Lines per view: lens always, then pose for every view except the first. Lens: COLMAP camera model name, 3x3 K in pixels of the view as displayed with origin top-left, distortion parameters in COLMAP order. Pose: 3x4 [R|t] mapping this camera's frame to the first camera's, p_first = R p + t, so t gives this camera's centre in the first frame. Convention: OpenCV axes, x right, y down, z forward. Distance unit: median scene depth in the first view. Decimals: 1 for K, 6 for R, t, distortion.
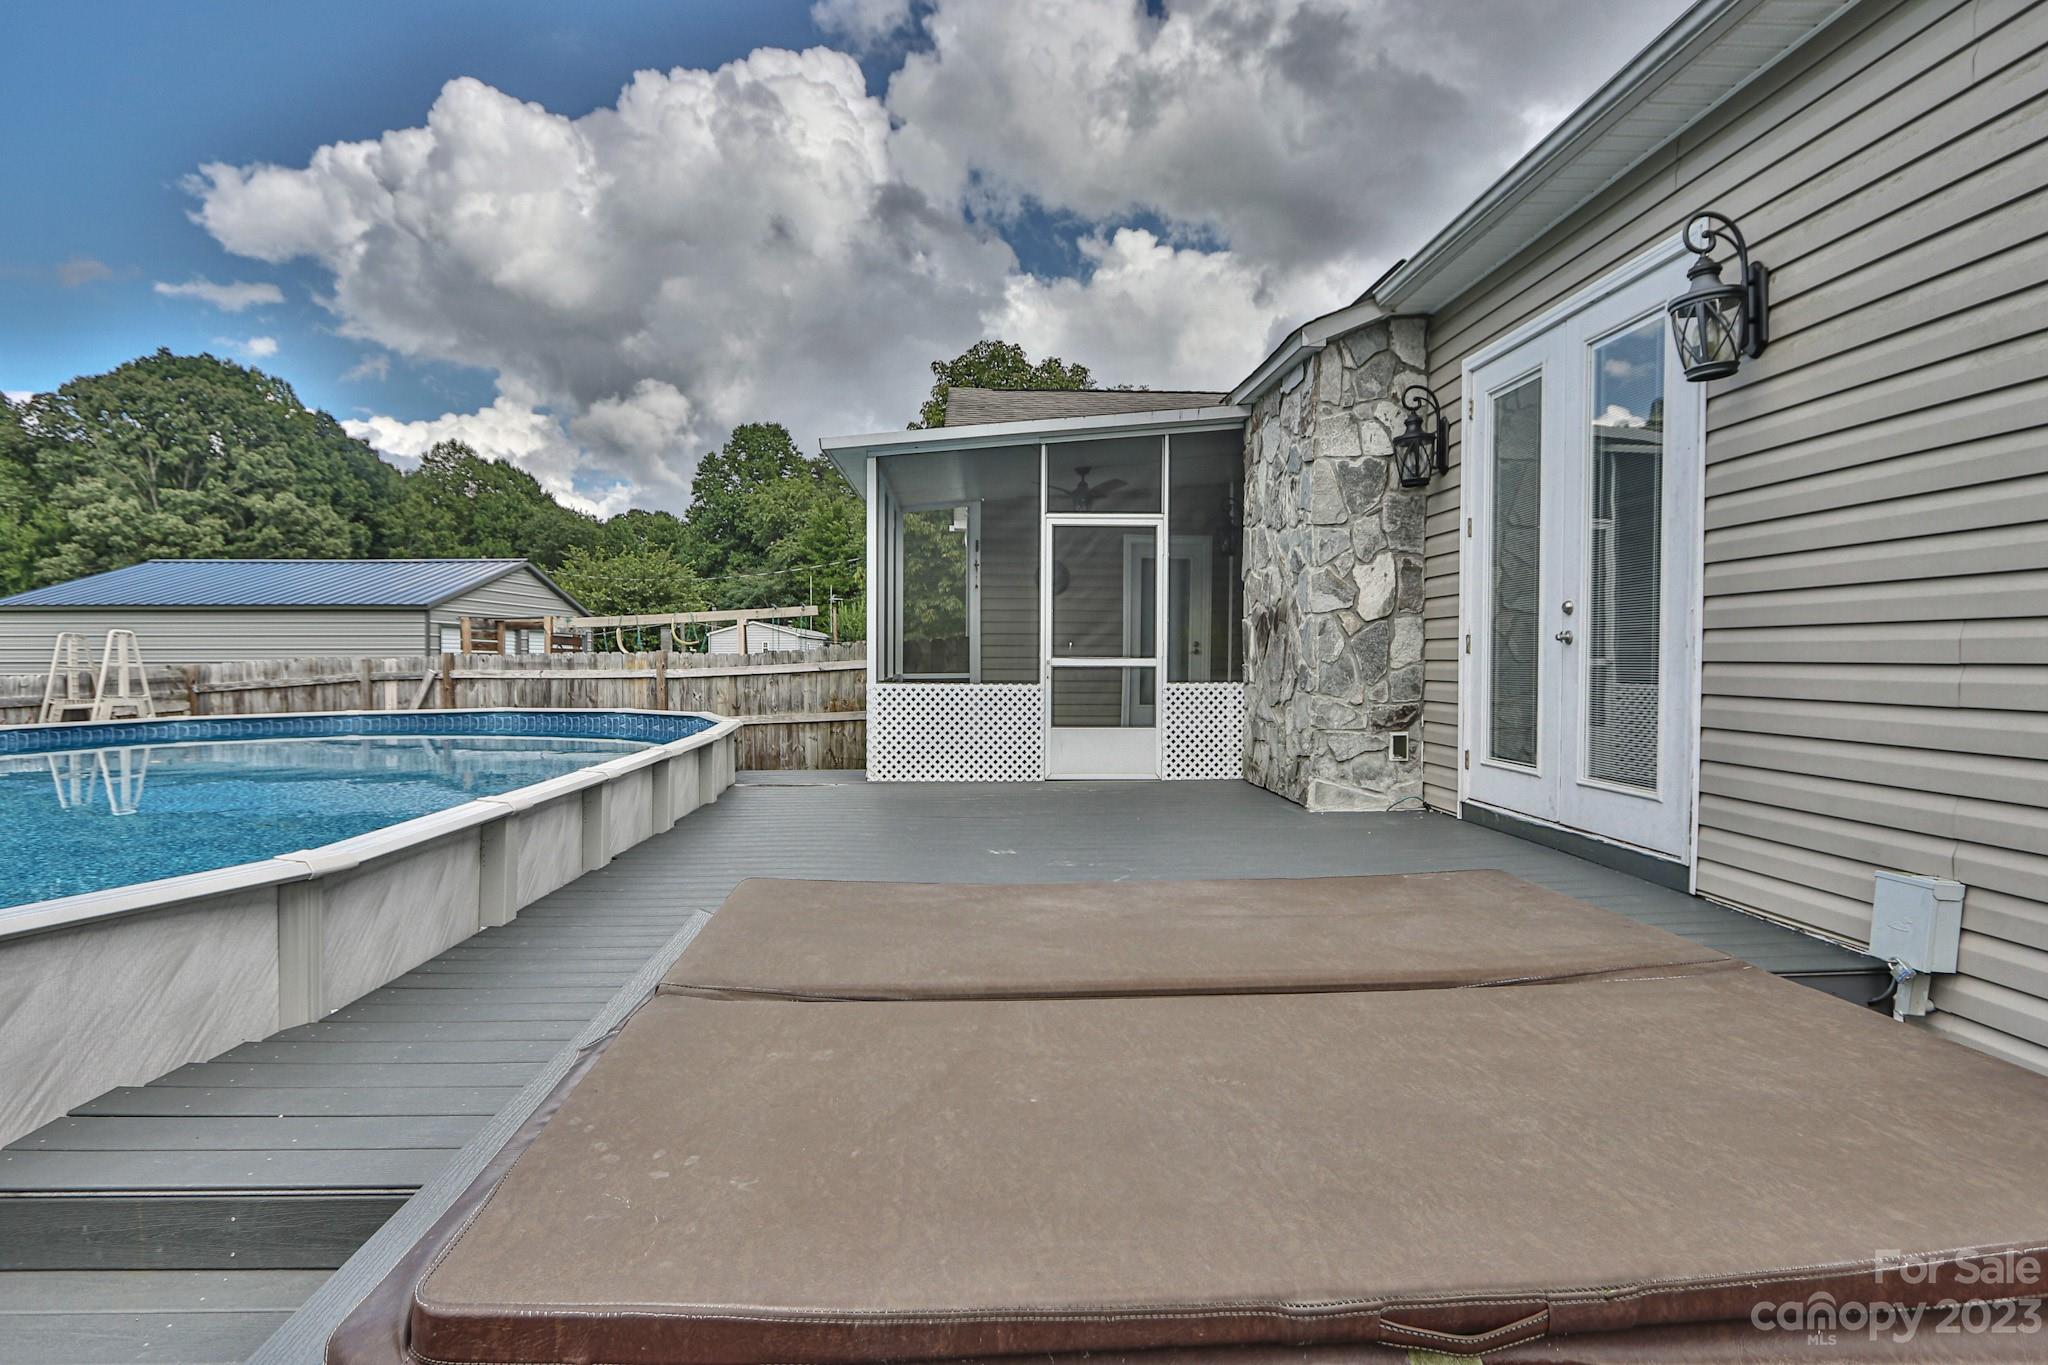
lens RADIAL K [[1052.9, 0, 1011.4], [0, 1052.9, 689.0], [0, 0, 1]] dist [-0.021382, -0.001148]
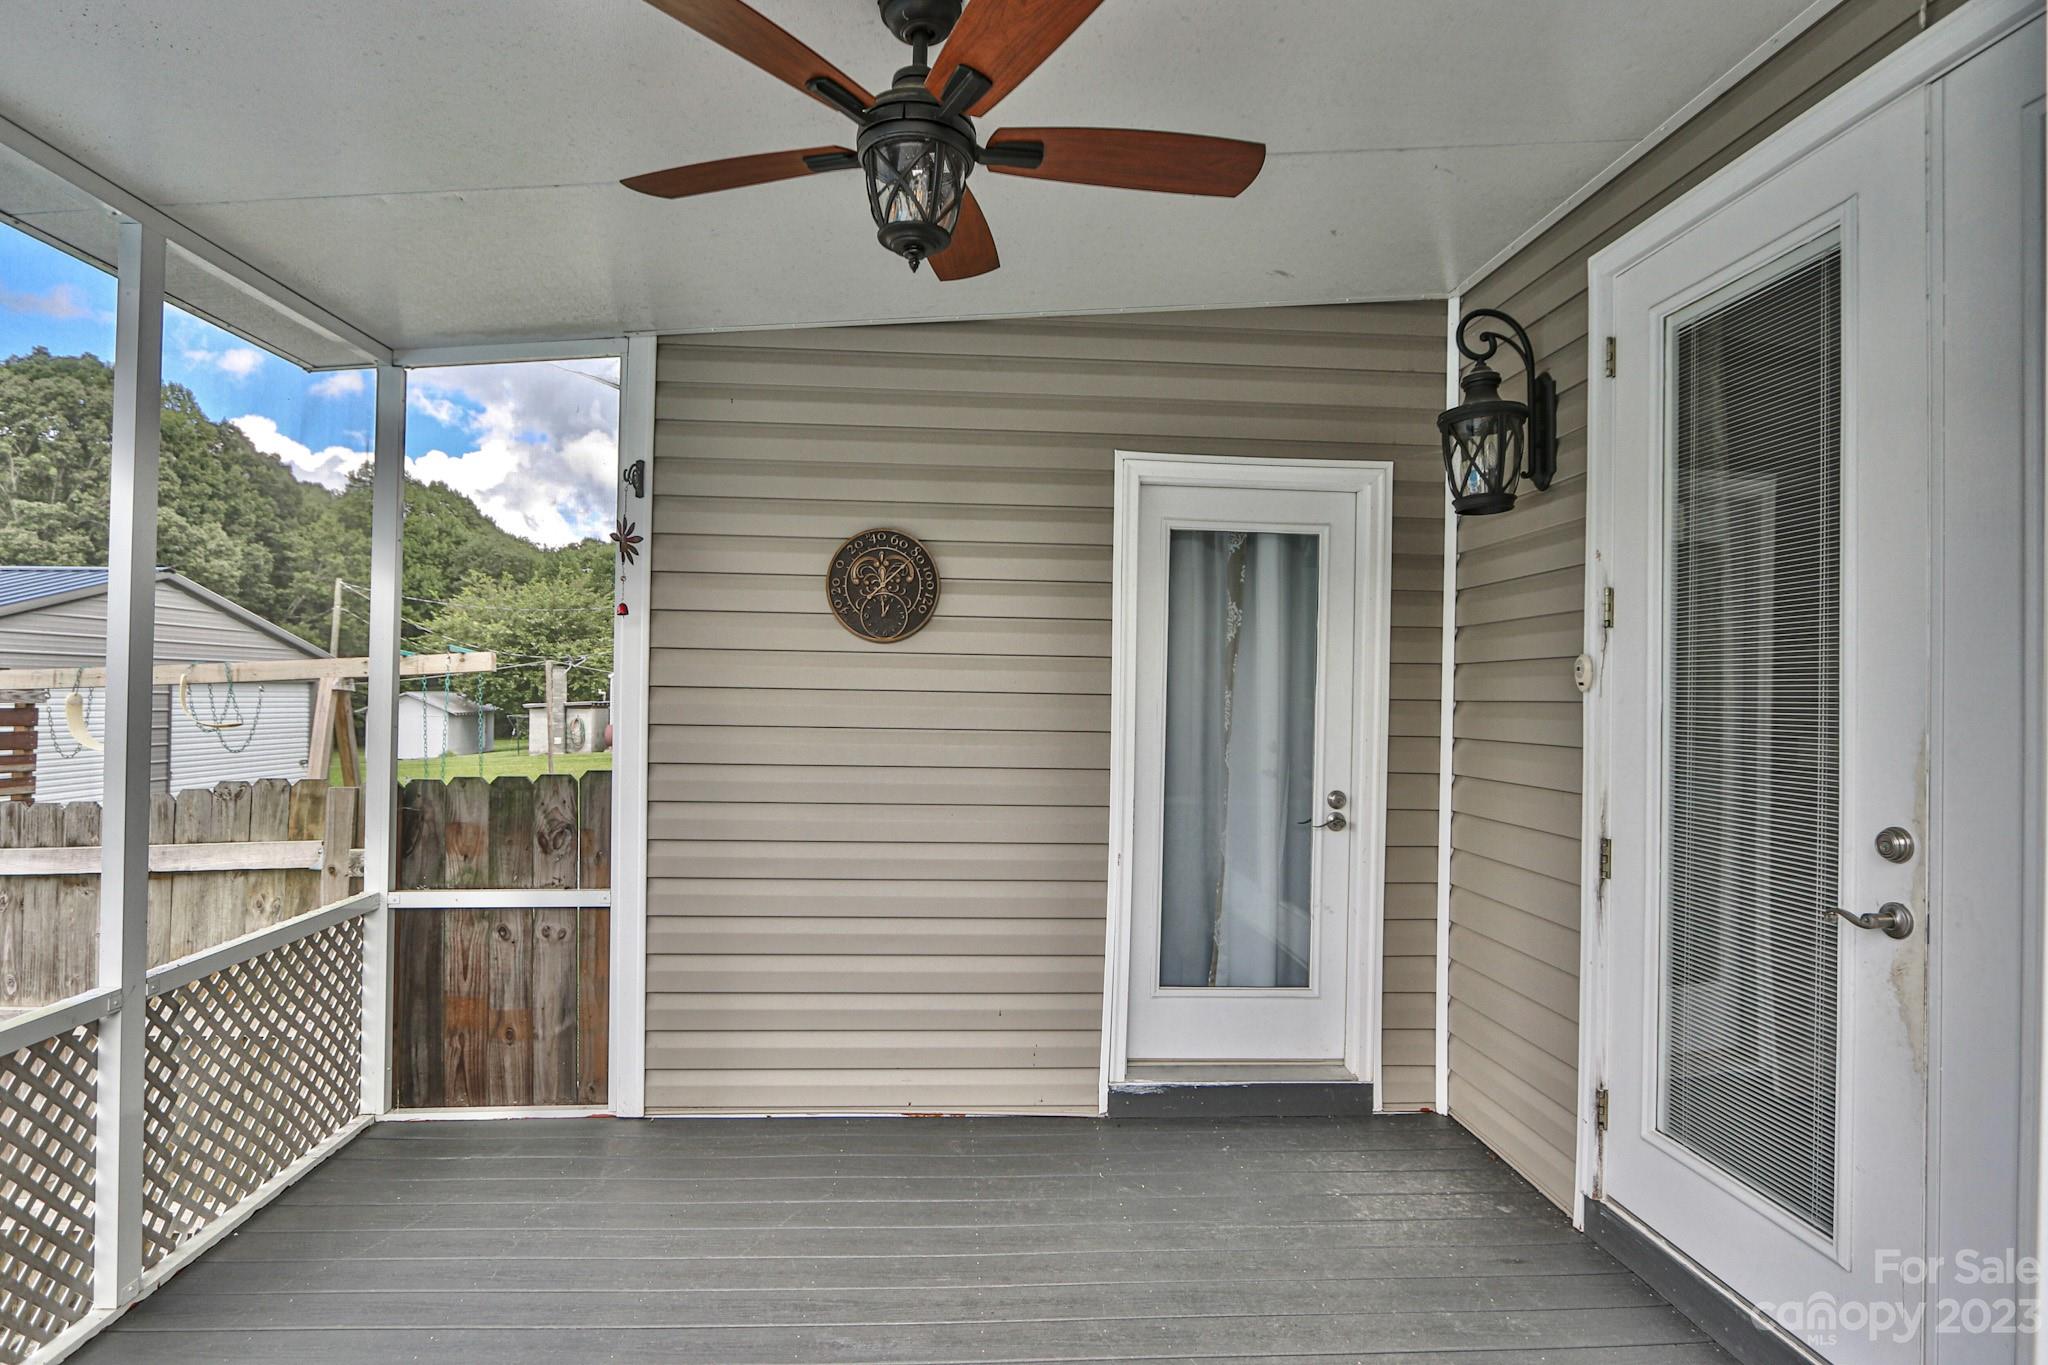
lens RADIAL K [[1052.9, 0, 1011.4], [0, 1052.9, 689.0], [0, 0, 1]] dist [-0.021382, -0.001148]
pose [[0.999703, 0.012227, 0.021093, 0.010114], [-0.011454, 0.999272, -0.036402, -0.009230], [-0.021523, 0.036150, 0.999115, 0.099416]]
